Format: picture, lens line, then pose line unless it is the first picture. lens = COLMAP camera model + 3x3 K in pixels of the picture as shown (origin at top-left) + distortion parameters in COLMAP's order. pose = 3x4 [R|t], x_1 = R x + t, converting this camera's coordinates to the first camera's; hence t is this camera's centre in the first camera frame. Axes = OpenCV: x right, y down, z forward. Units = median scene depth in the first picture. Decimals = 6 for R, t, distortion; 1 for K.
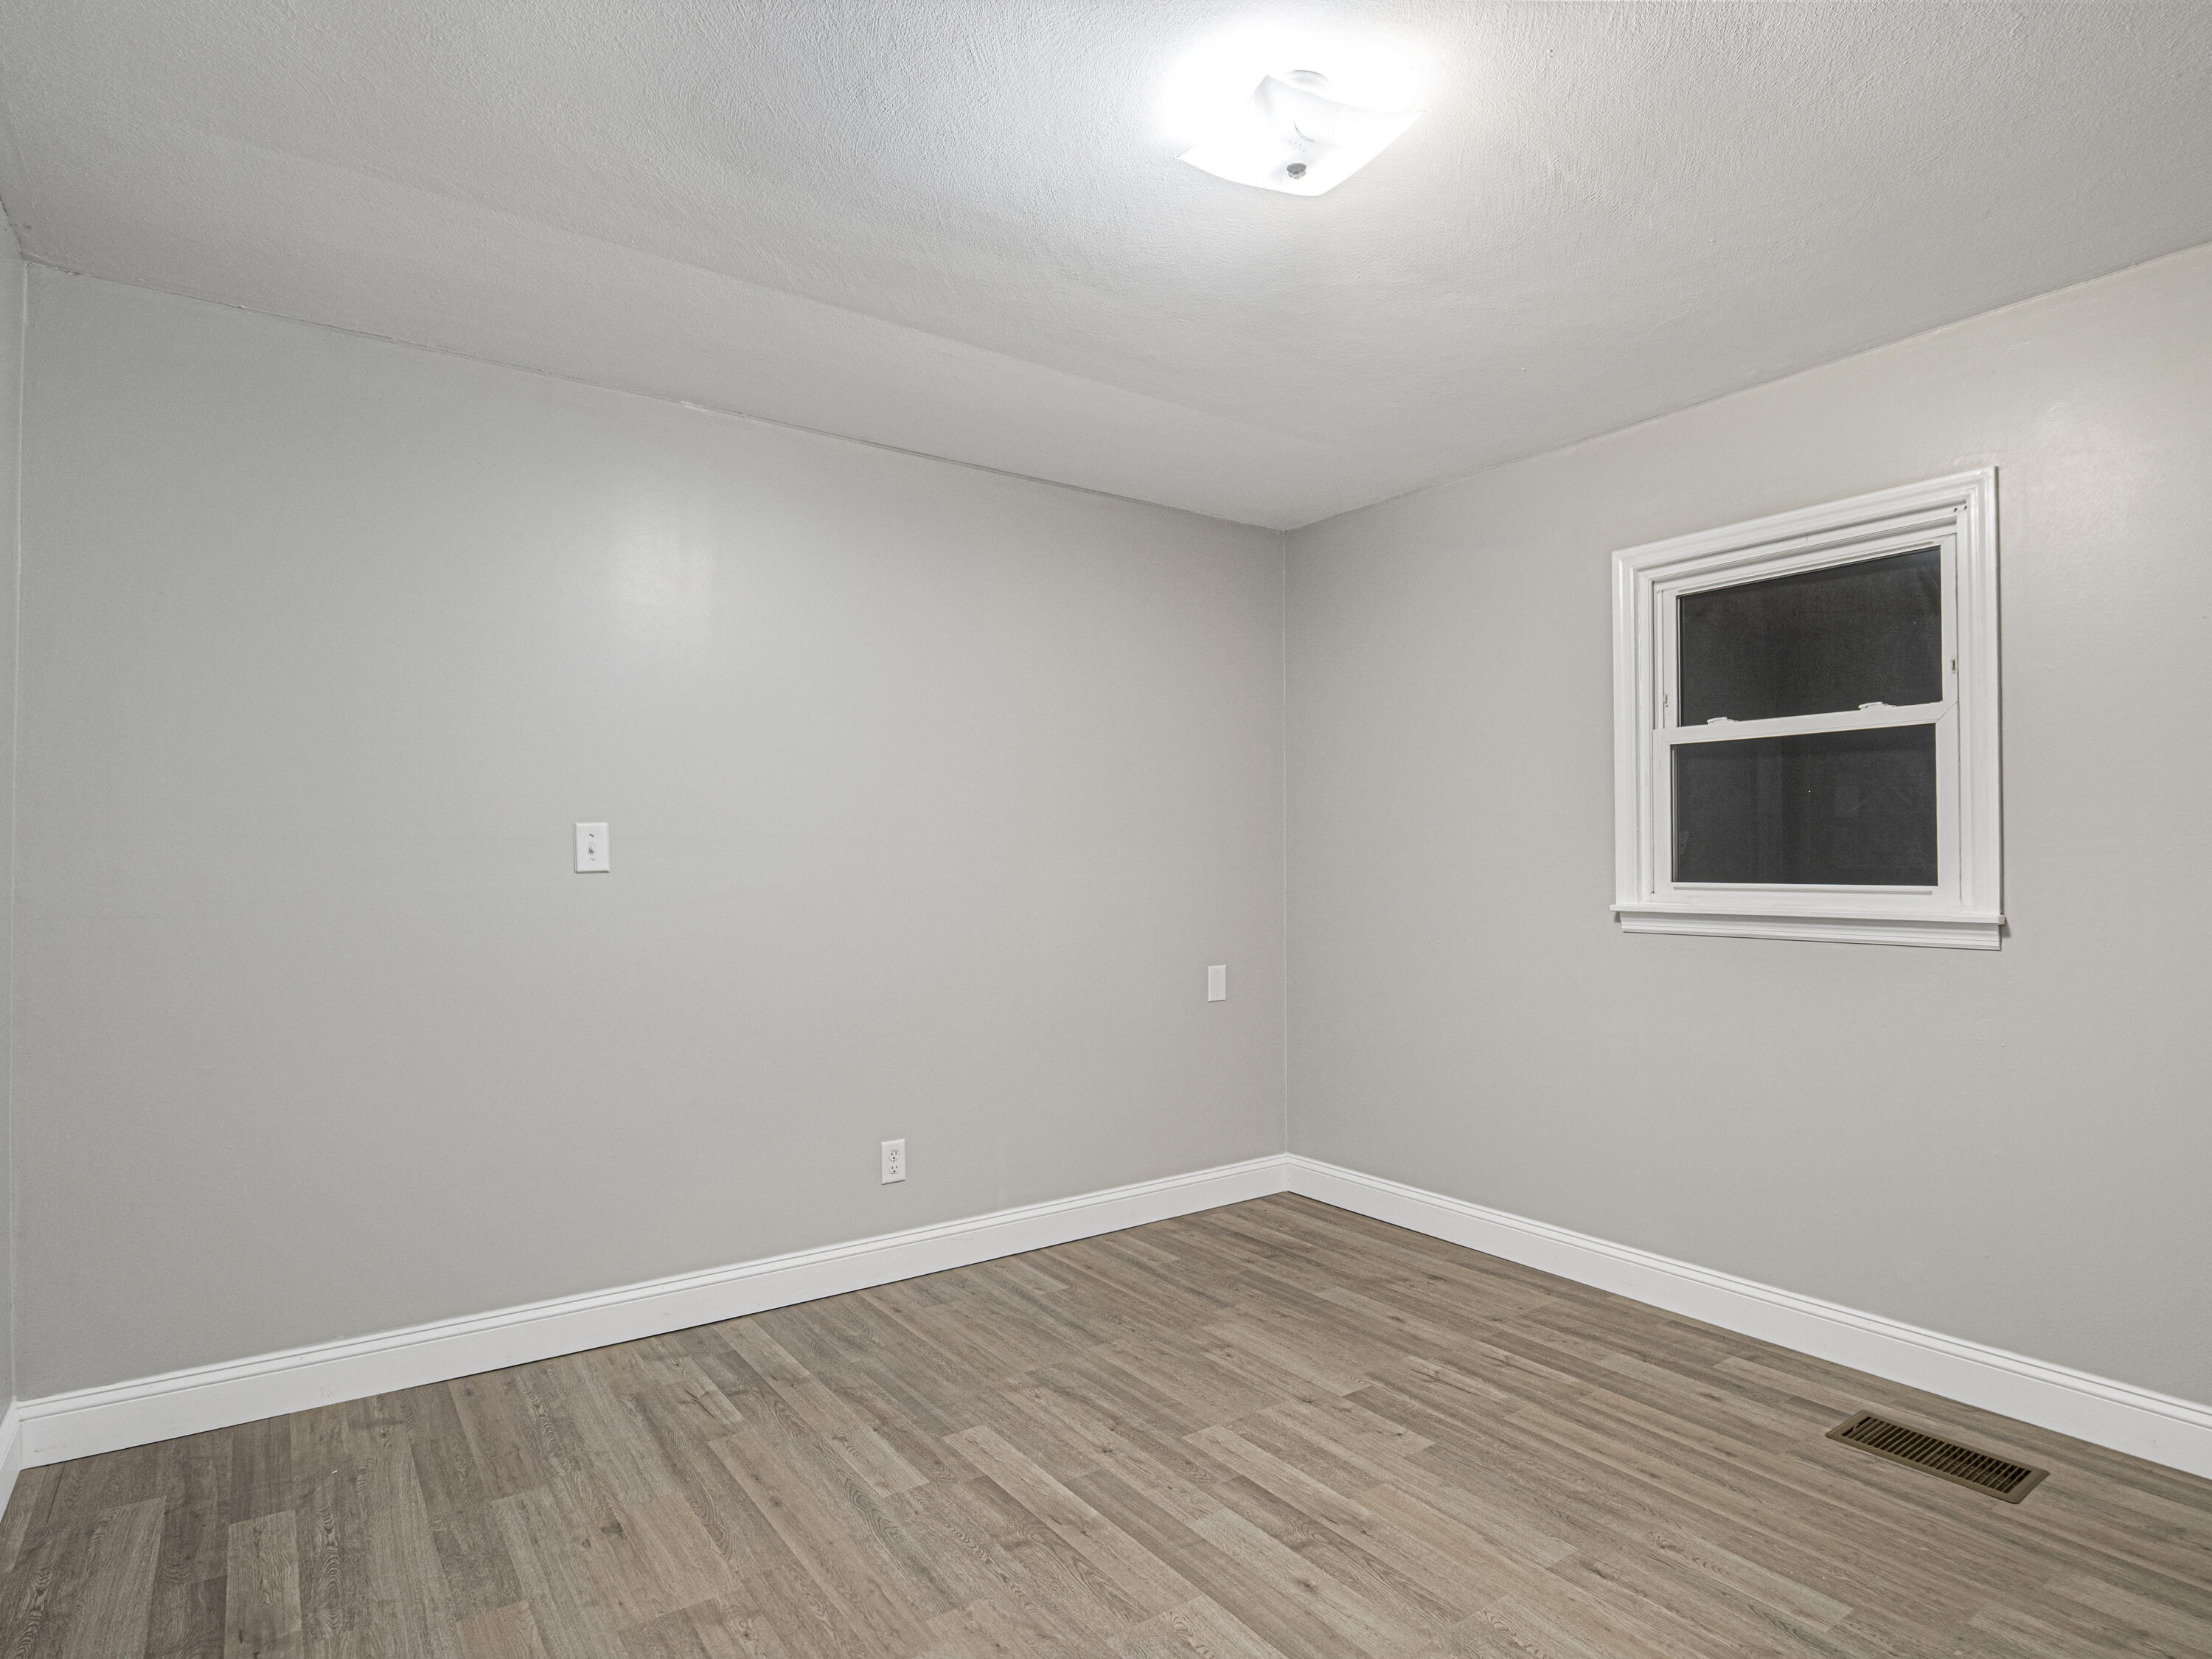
lens RADIAL K [[1192.7, 0, 1110.0], [0, 1192.7, 832.1], [0, 0, 1]] dist [-0.013543, -0.004750]
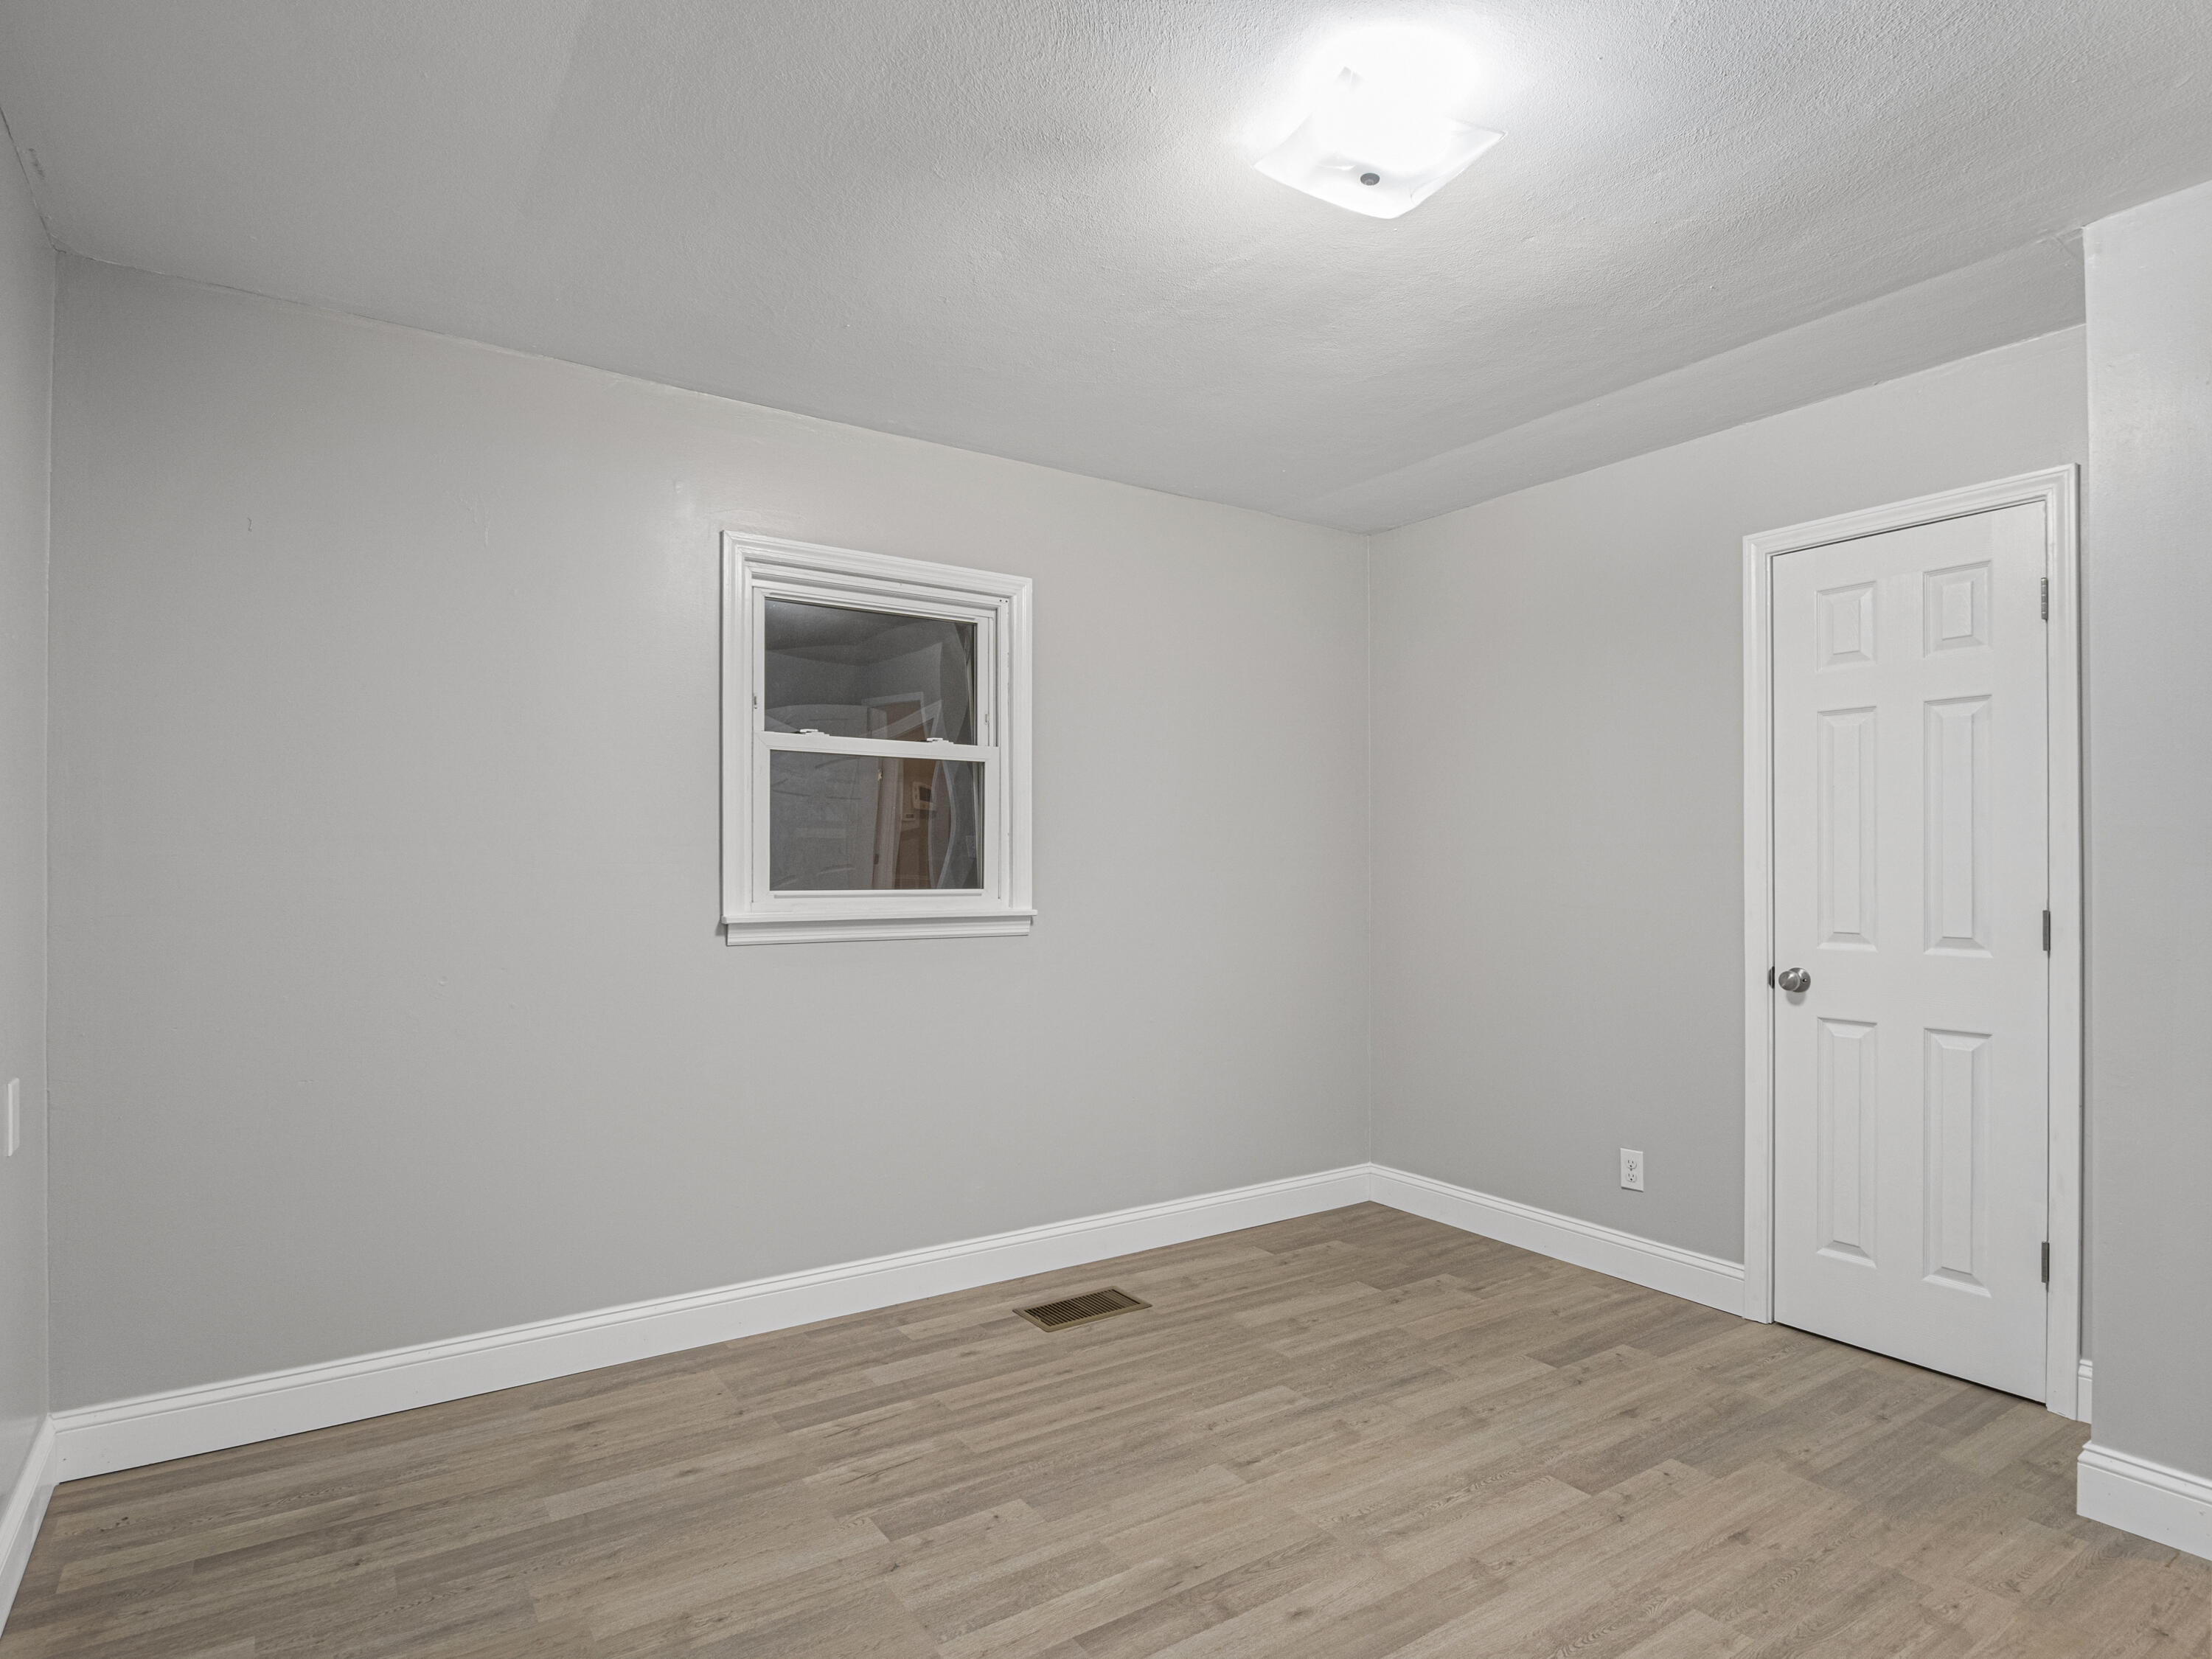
lens RADIAL K [[1192.7, 0, 1115.5], [0, 1192.7, 852.6], [0, 0, 1]] dist [-0.013543, -0.004750]
pose [[0.022618, 0.017253, 0.999595, -0.581574], [-0.023425, 0.999586, -0.016722, 0.024015], [-0.999470, -0.023037, 0.023012, 0.814412]]
